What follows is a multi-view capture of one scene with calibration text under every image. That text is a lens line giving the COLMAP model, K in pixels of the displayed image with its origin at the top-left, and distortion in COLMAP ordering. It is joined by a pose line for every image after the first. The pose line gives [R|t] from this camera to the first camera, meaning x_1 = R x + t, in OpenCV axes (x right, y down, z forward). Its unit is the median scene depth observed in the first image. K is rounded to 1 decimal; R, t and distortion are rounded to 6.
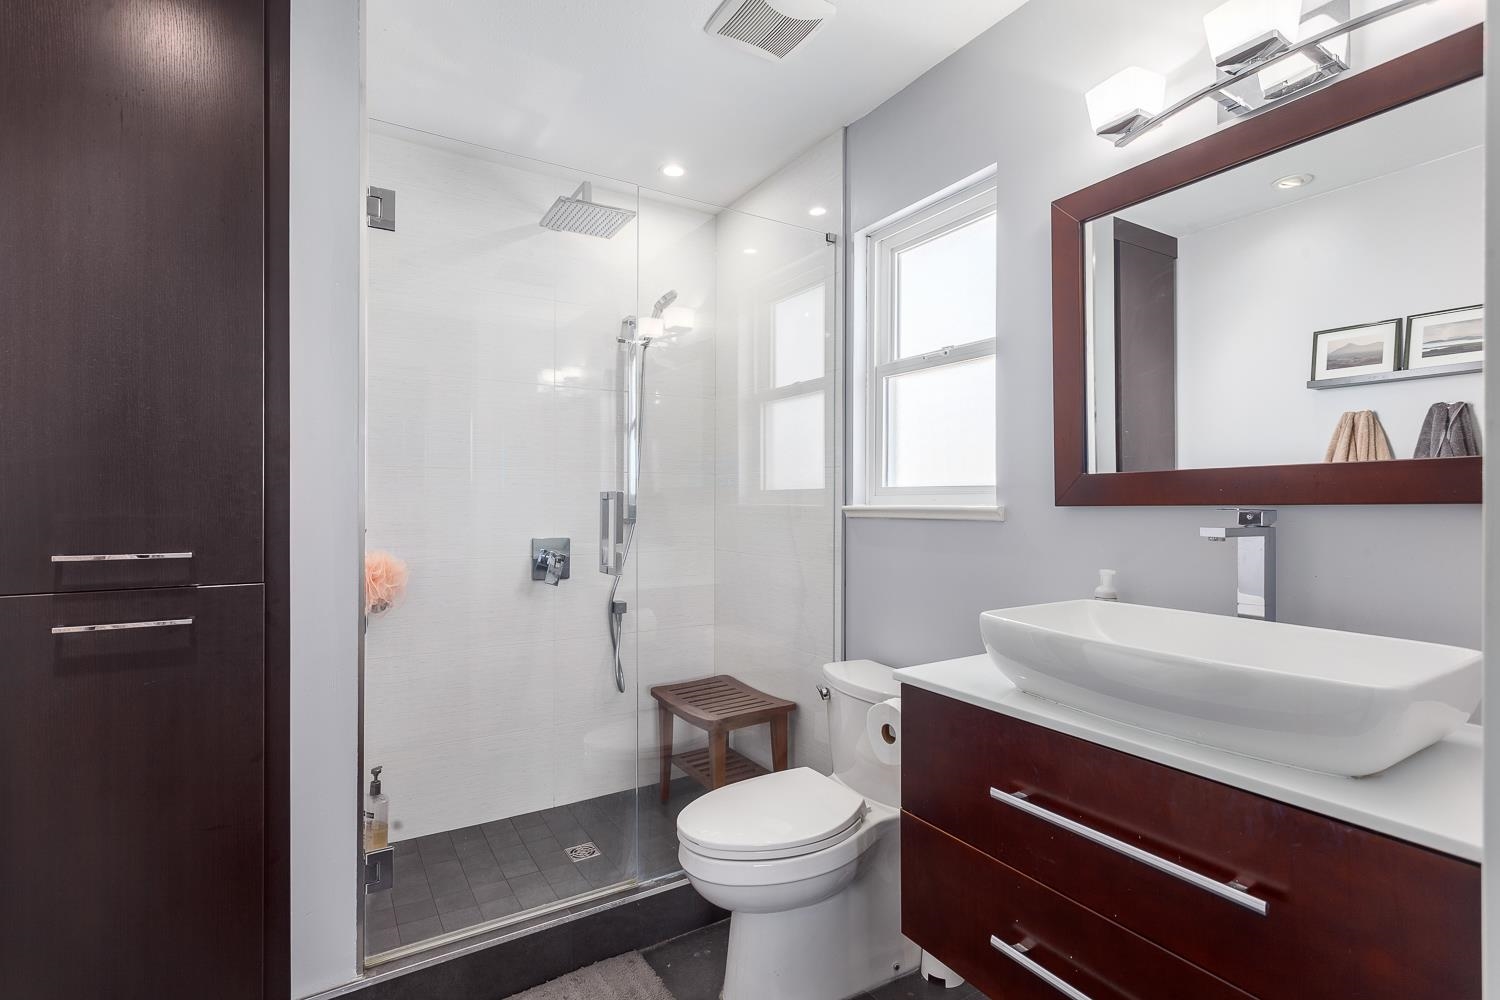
lens RADIAL K [[712.9, 0, 752.6], [0, 712.9, 498.2], [0, 0, 1]] dist [0.001074, 0.000507]
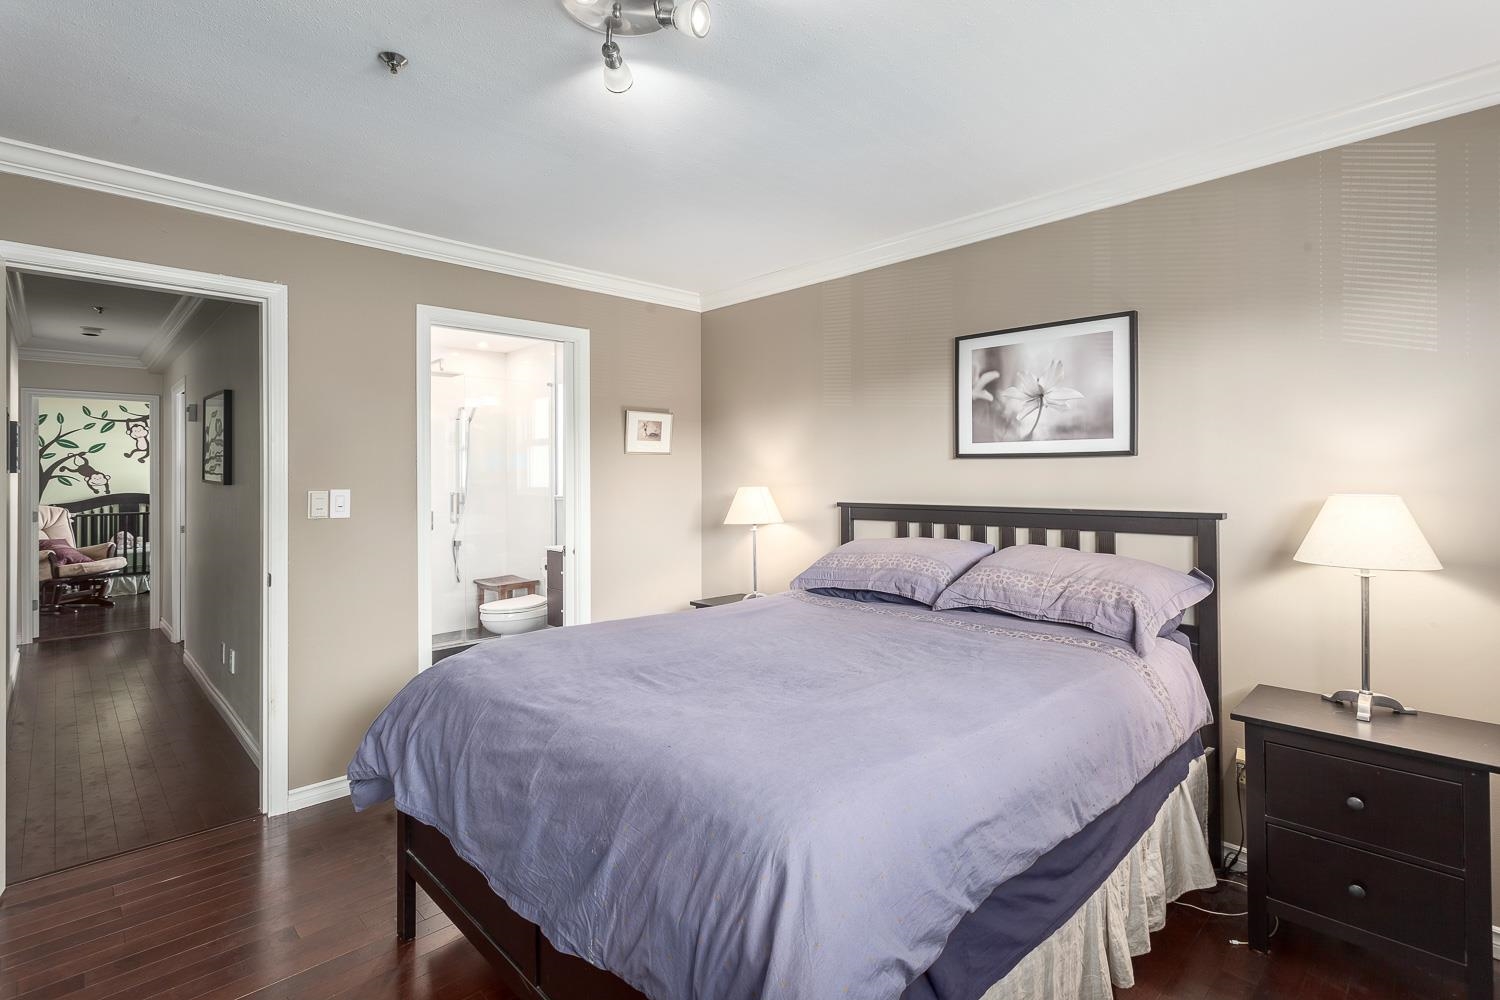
lens RADIAL K [[706.0, 0, 748.3], [0, 706.0, 467.1], [0, 0, 1]] dist [0.002602, 0.000791]
pose [[0.977243, -0.008538, 0.211949, 0.221502], [0.009805, 0.999940, -0.004927, -0.056776], [-0.211894, 0.006893, 0.977268, -1.274810]]
